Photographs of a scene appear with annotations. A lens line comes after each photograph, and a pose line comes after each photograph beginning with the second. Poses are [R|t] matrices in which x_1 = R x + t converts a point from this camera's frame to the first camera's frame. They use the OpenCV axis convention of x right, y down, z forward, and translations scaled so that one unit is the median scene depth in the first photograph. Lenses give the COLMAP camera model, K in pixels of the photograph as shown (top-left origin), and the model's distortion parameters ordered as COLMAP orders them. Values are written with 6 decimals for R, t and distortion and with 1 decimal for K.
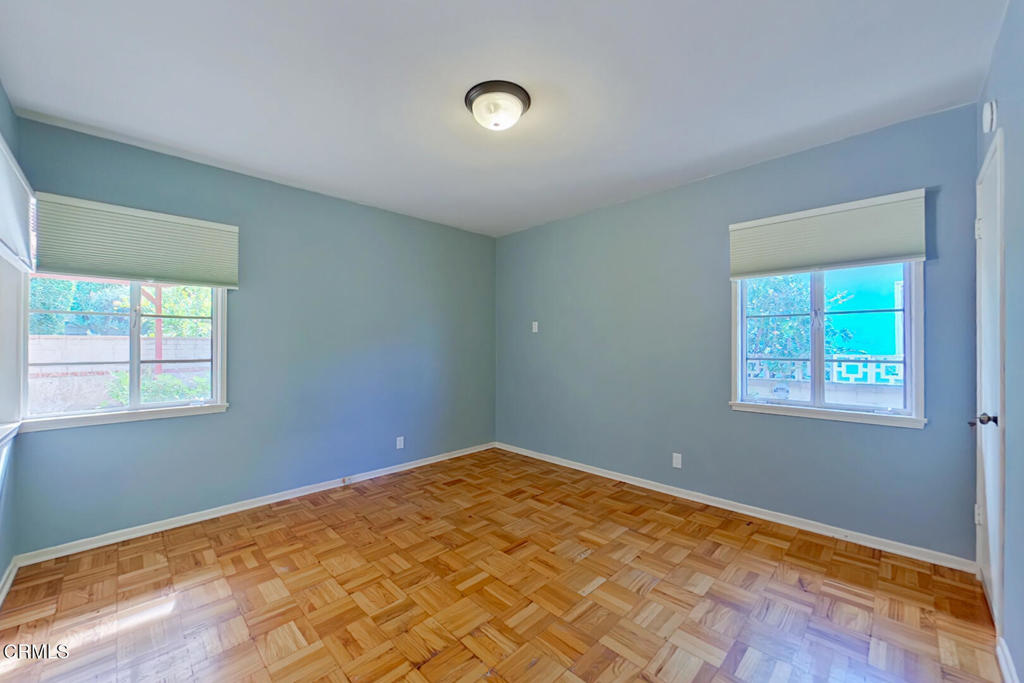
lens RADIAL K [[398.8, 0, 511.7], [0, 398.8, 338.5], [0, 0, 1]] dist [0.018058, -0.000374]
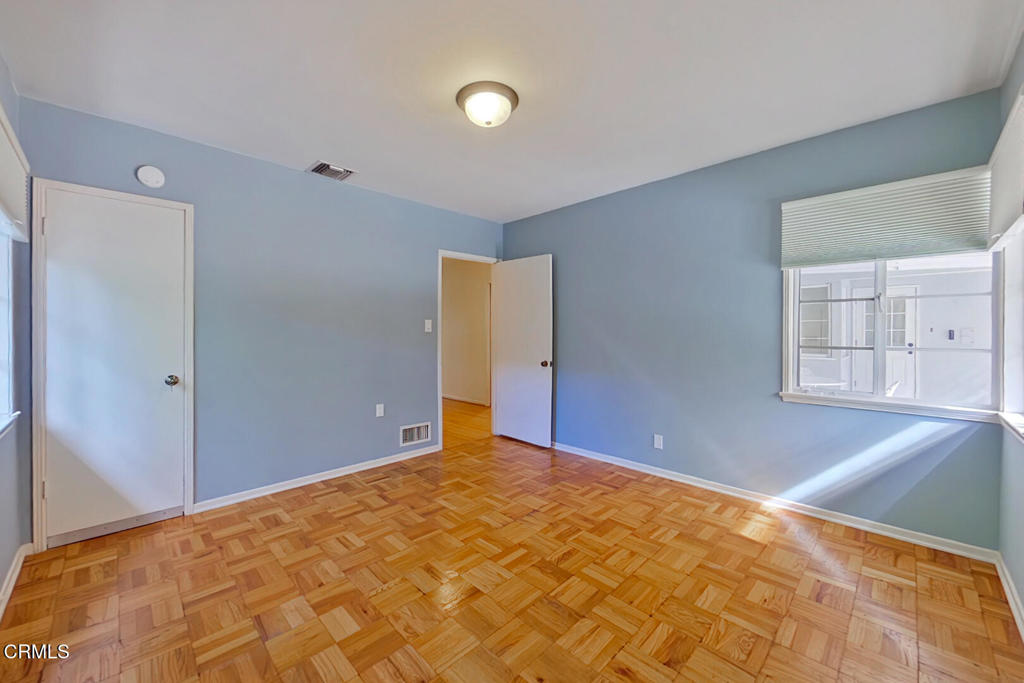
lens RADIAL K [[398.8, 0, 511.9], [0, 398.8, 337.2], [0, 0, 1]] dist [0.018058, -0.000374]
pose [[-0.999980, 0.006140, -0.001143, -0.094629], [0.006130, 0.999946, 0.008359, 0.020714], [0.001195, 0.008351, -0.999964, 1.994255]]
